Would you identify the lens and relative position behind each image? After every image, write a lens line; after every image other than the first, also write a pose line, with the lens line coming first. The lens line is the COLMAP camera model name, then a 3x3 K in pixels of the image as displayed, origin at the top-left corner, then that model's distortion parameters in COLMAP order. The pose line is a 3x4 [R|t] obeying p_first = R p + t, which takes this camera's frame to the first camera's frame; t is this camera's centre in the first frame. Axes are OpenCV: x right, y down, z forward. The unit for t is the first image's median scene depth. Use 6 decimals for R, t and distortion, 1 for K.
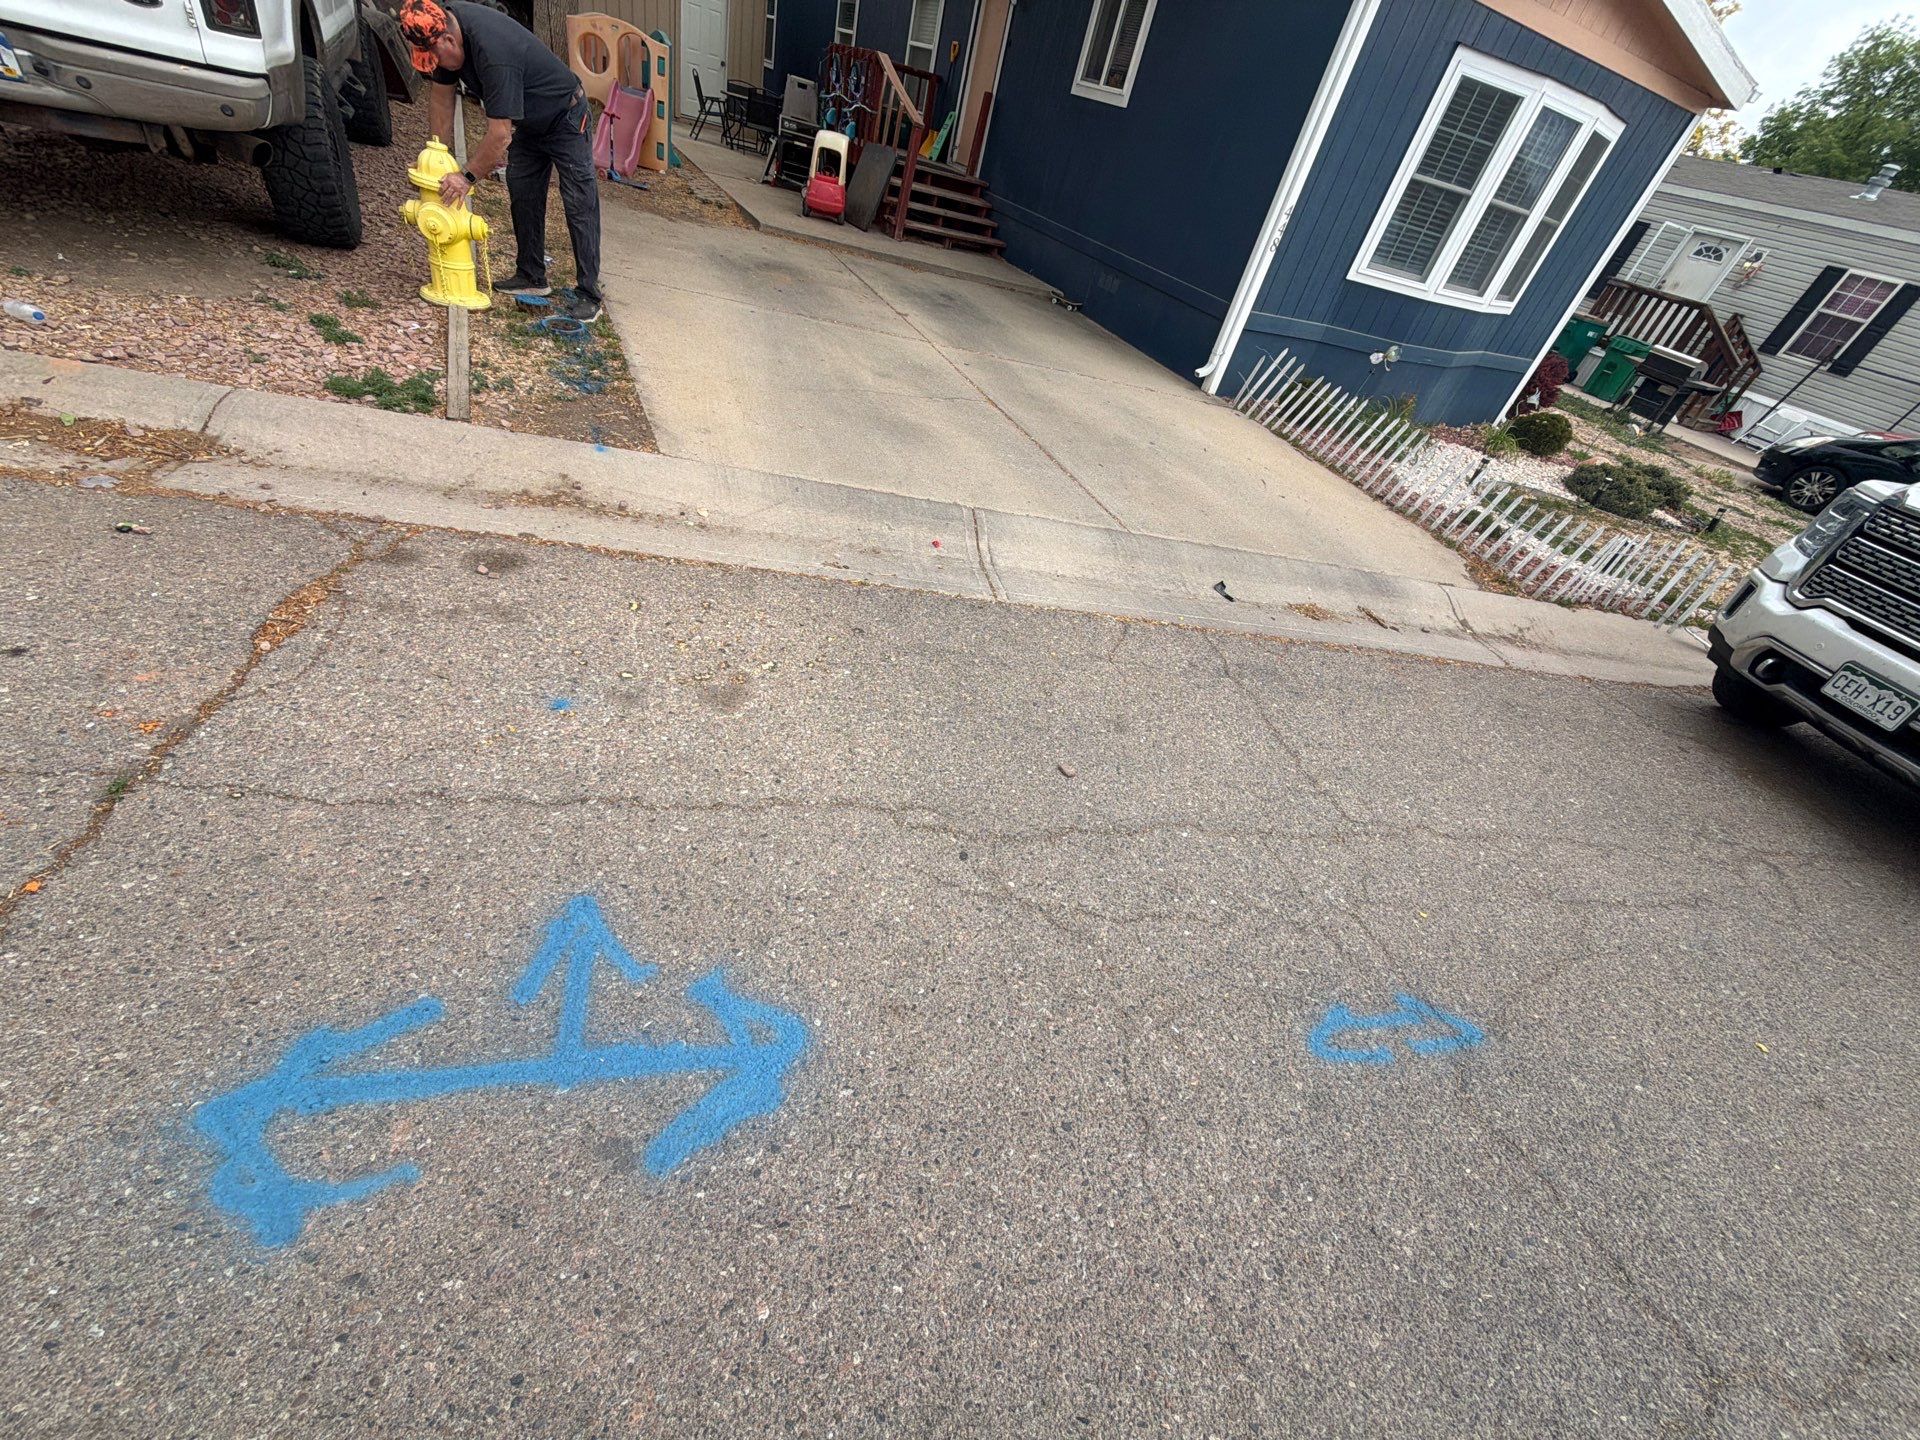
lens RADIAL K [[764.1, 0, 960.0], [0, 764.1, 720.0], [0, 0, 1]] dist [0.000553, -0.000278]
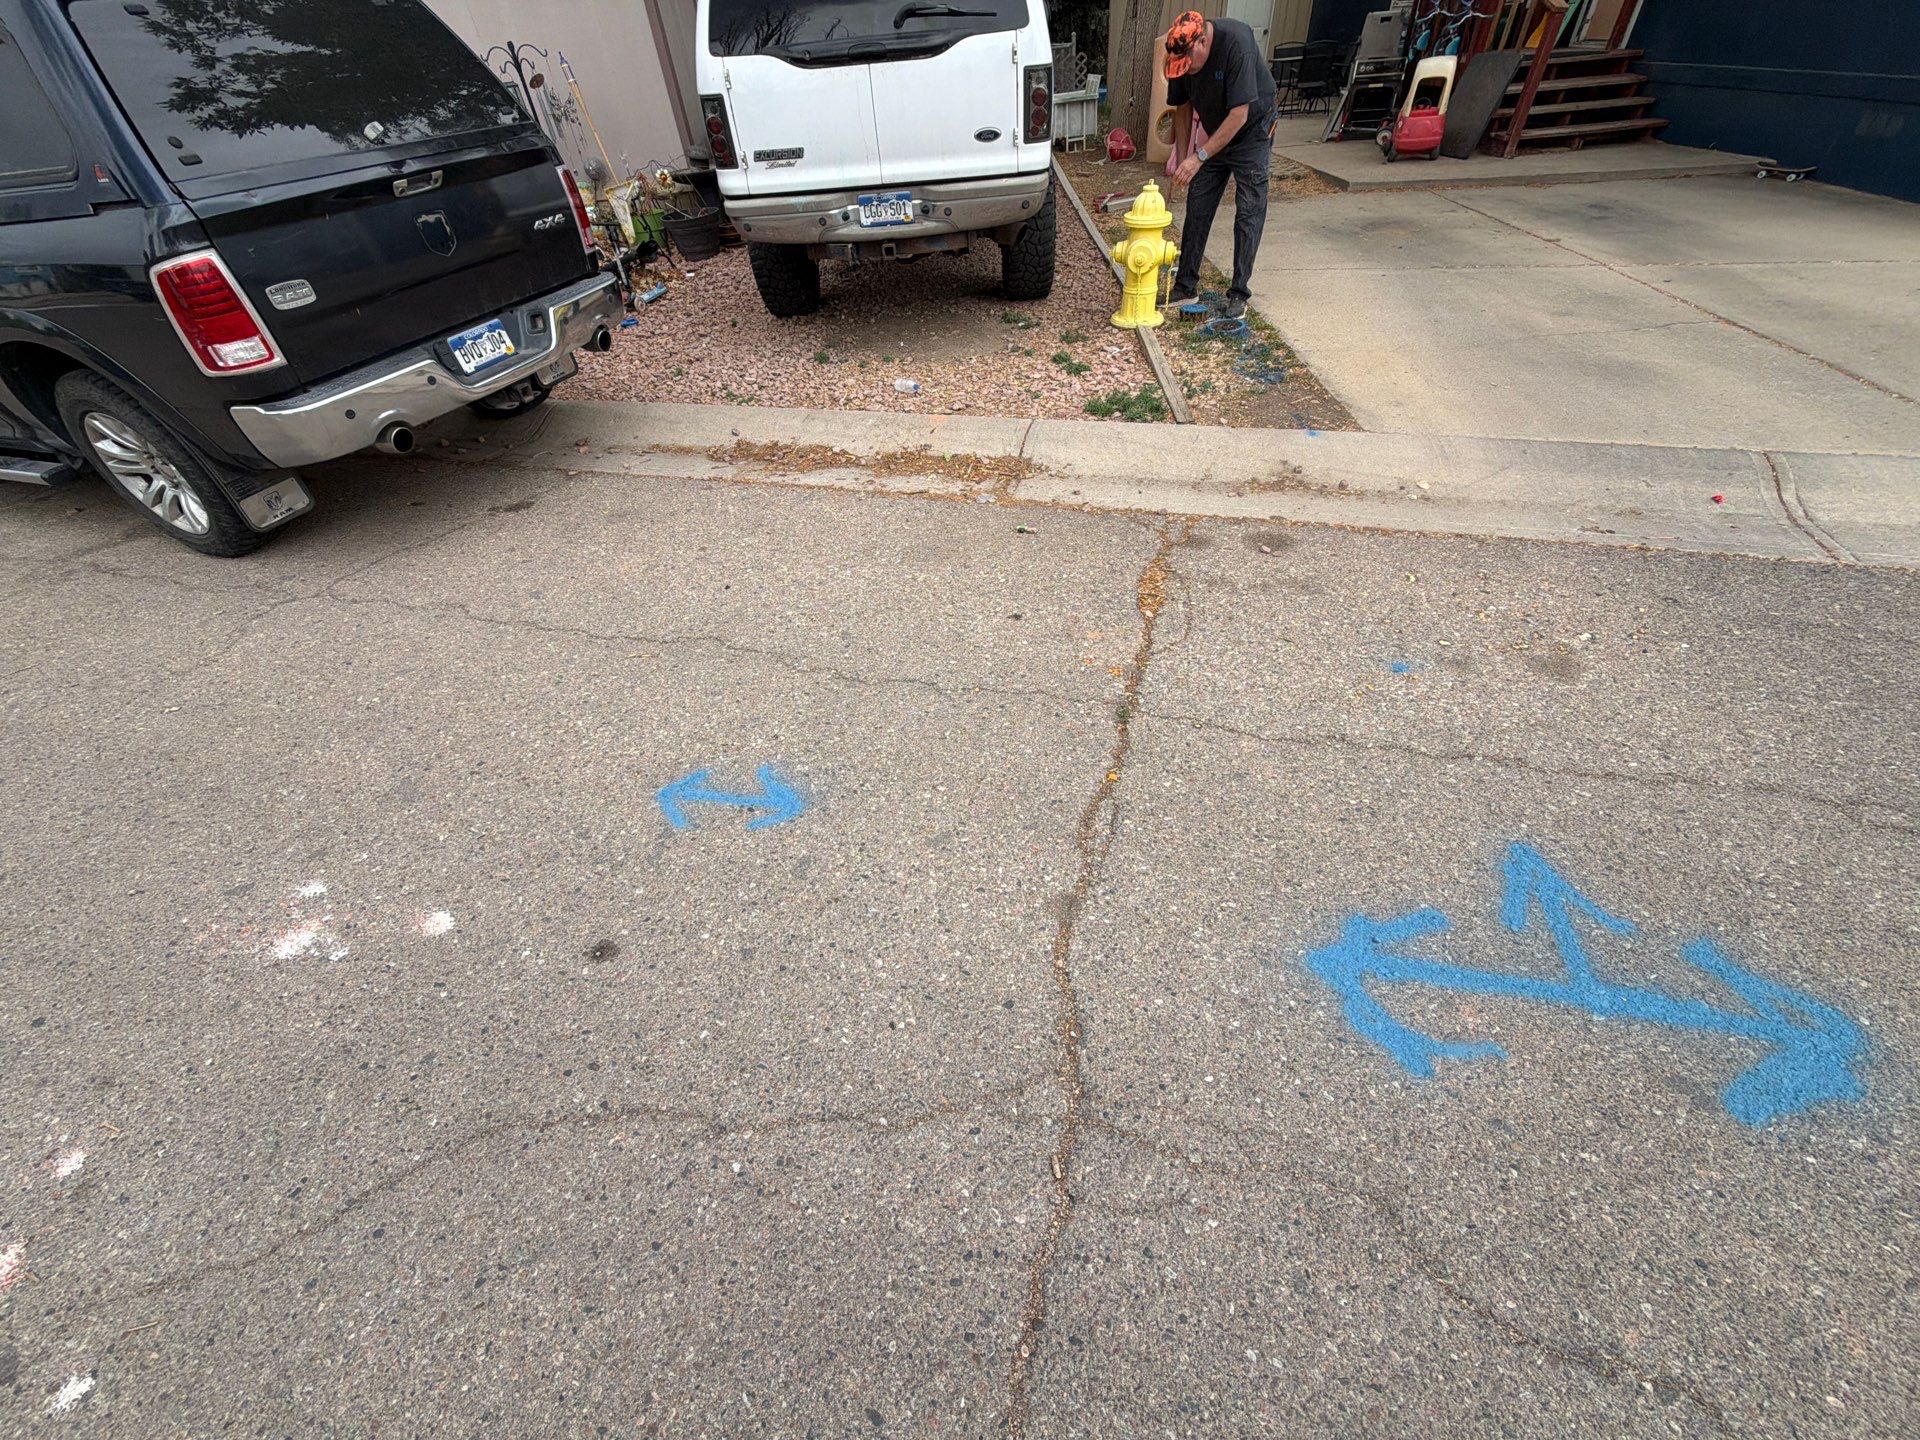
lens RADIAL K [[764.1, 0, 960.0], [0, 764.1, 720.0], [0, 0, 1]] dist [0.000553, -0.000278]
pose [[0.852943, 0.069356, -0.517377, -0.294871], [-0.059227, 0.997592, 0.036089, 0.031071], [0.518634, -0.000139, 0.854996, -0.152035]]
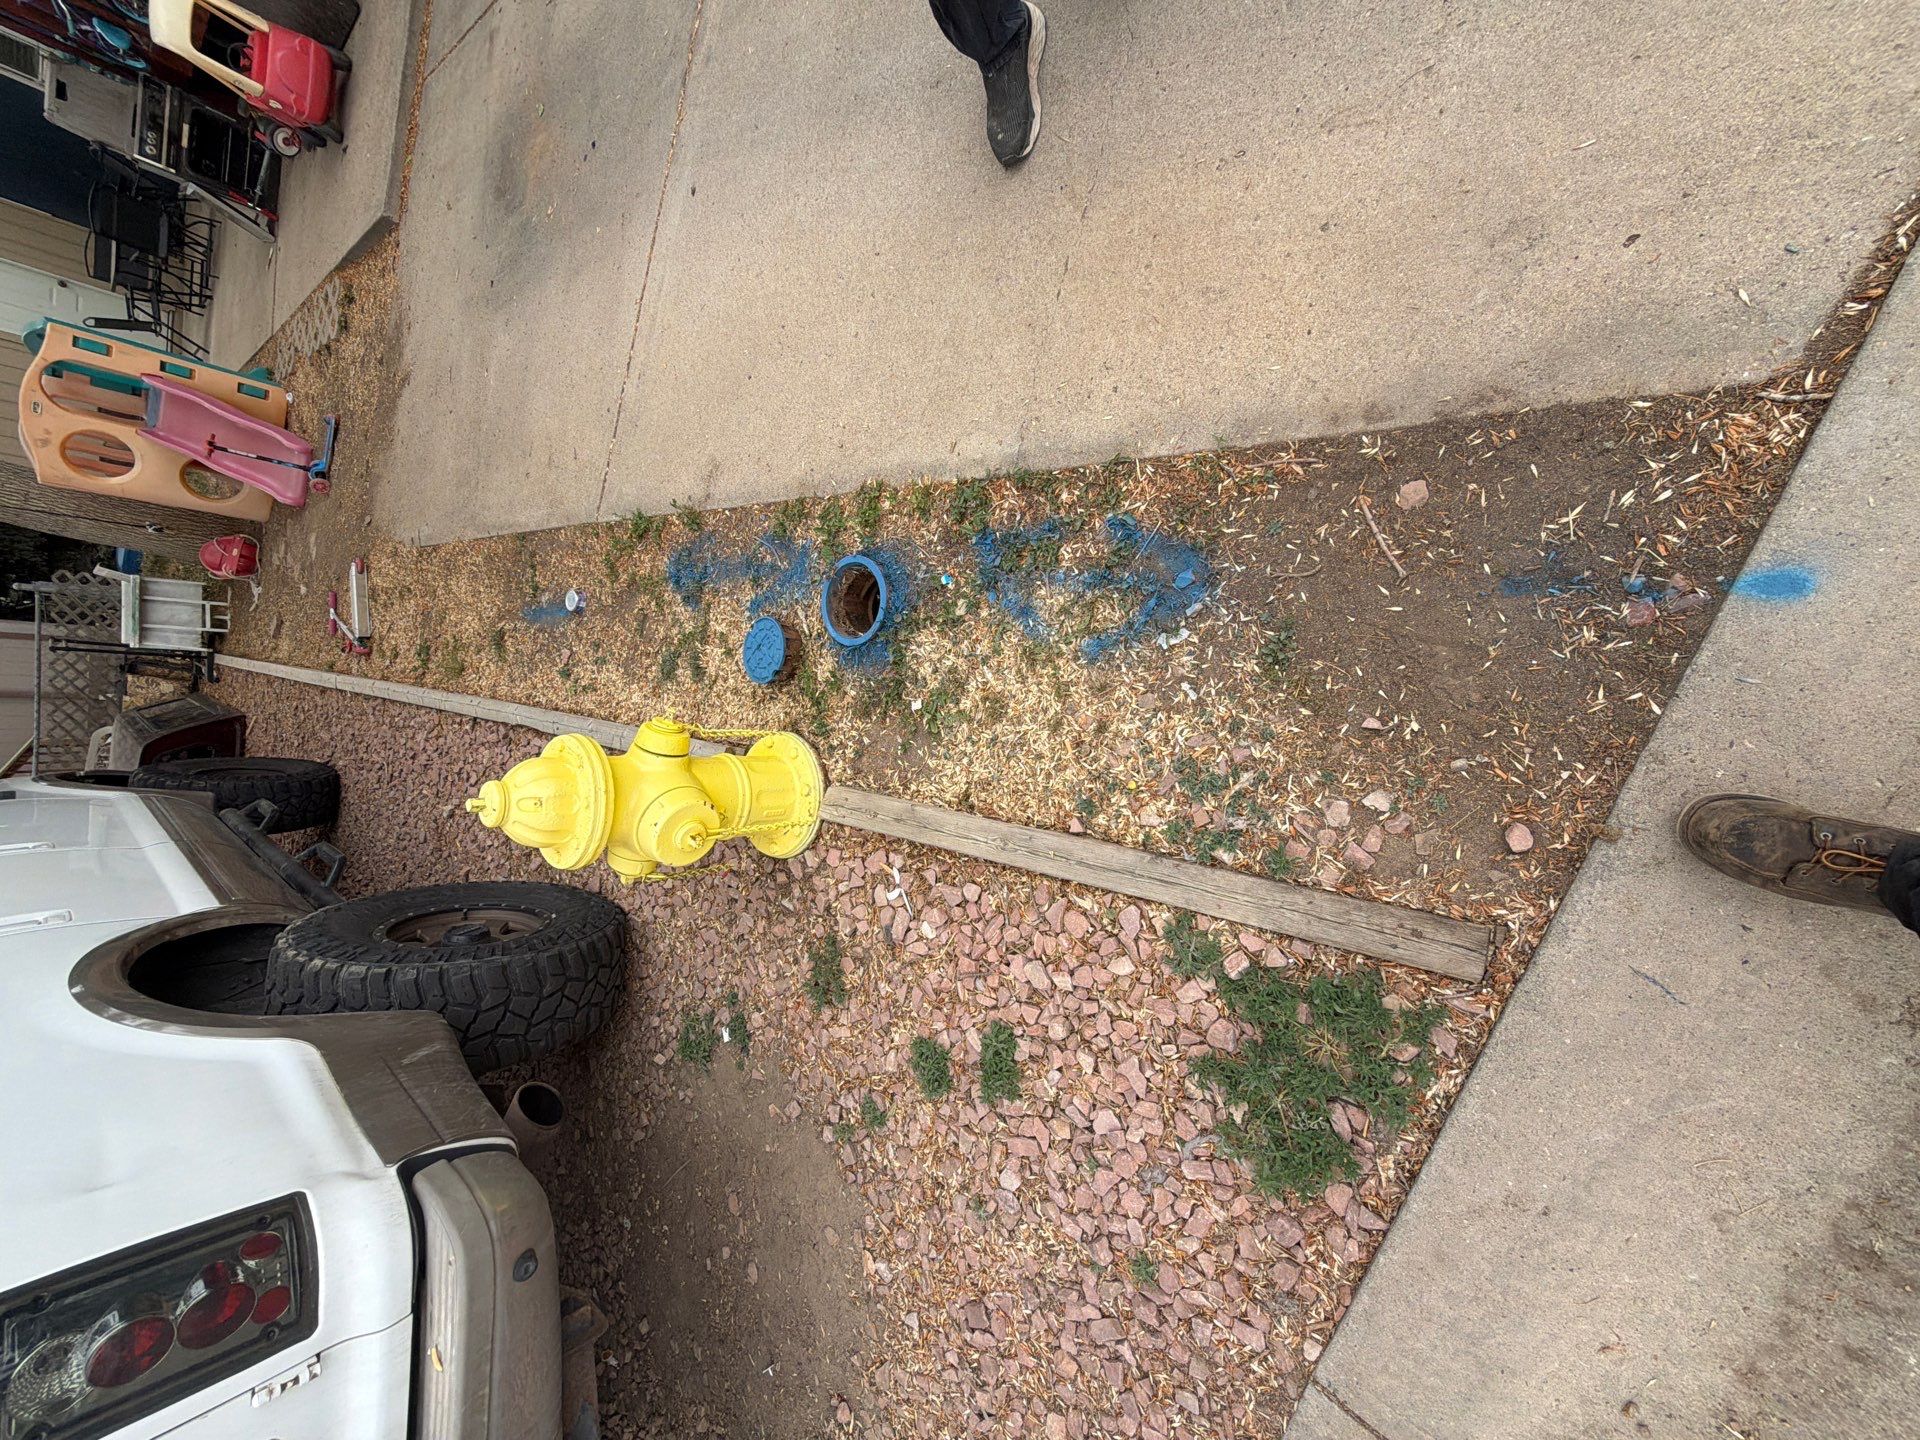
lens RADIAL K [[764.1, 0, 960.0], [0, 764.1, 720.0], [0, 0, 1]] dist [0.000553, -0.000278]
pose [[0.256047, -0.839837, -0.478658, -0.431606], [0.963994, 0.185059, 0.190969, -0.647441], [-0.071803, -0.510320, 0.856982, 0.721298]]
